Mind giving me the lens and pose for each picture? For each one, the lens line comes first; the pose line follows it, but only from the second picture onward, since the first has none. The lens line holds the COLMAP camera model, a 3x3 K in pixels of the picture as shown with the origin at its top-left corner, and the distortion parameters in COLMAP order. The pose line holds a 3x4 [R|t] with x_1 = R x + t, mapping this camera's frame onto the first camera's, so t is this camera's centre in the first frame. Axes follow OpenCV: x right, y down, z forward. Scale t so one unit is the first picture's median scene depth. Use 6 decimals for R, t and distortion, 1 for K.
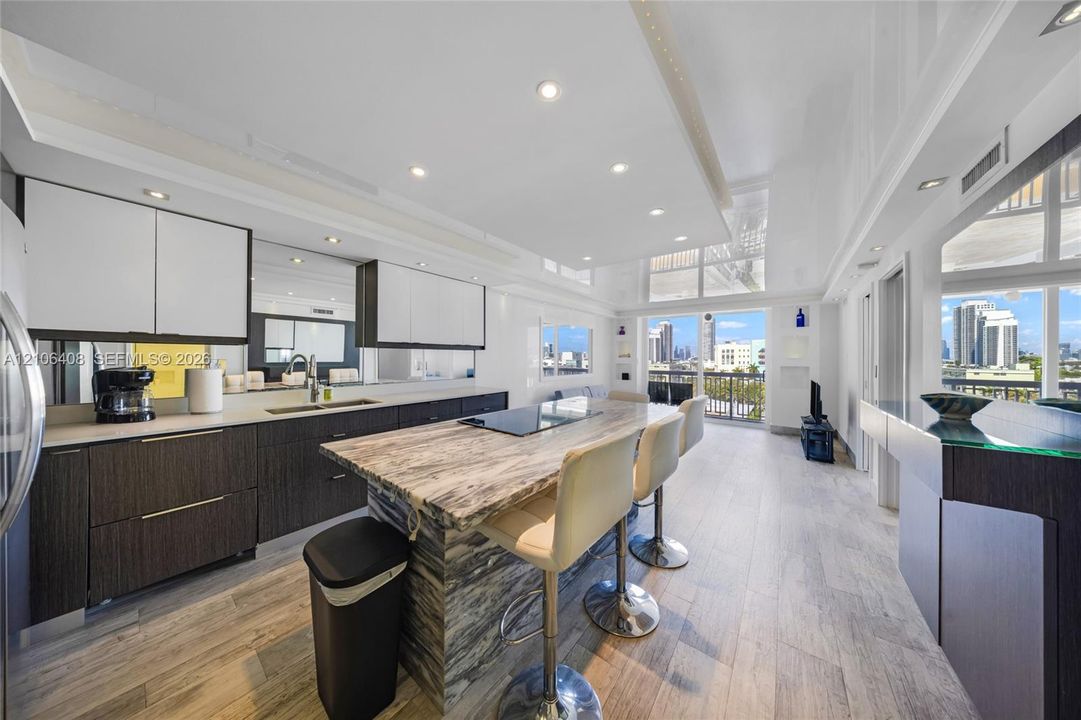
lens RADIAL K [[319.6, 0, 541.3], [0, 319.6, 356.0], [0, 0, 1]] dist [-0.000027, -0.000029]
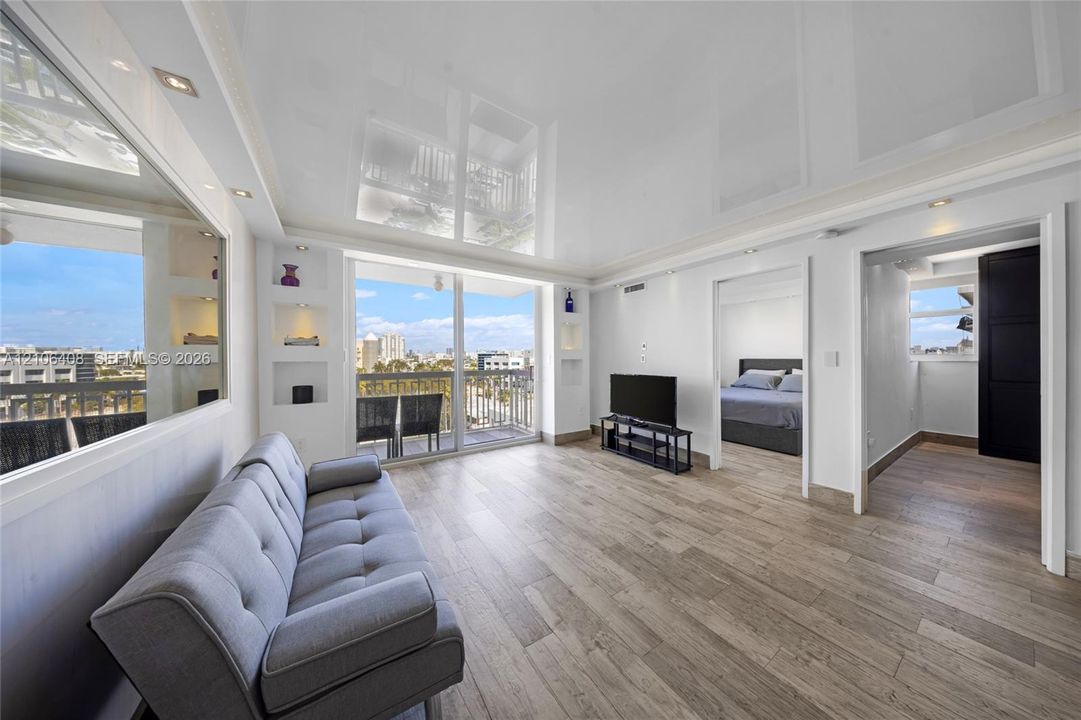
lens RADIAL K [[319.6, 0, 541.3], [0, 319.6, 356.0], [0, 0, 1]] dist [-0.000027, -0.000029]
pose [[0.330275, -0.003507, 0.943878, -0.009425], [-0.000625, 0.999992, 0.003934, 0.015194], [-0.943884, -0.001890, 0.330271, 0.595316]]
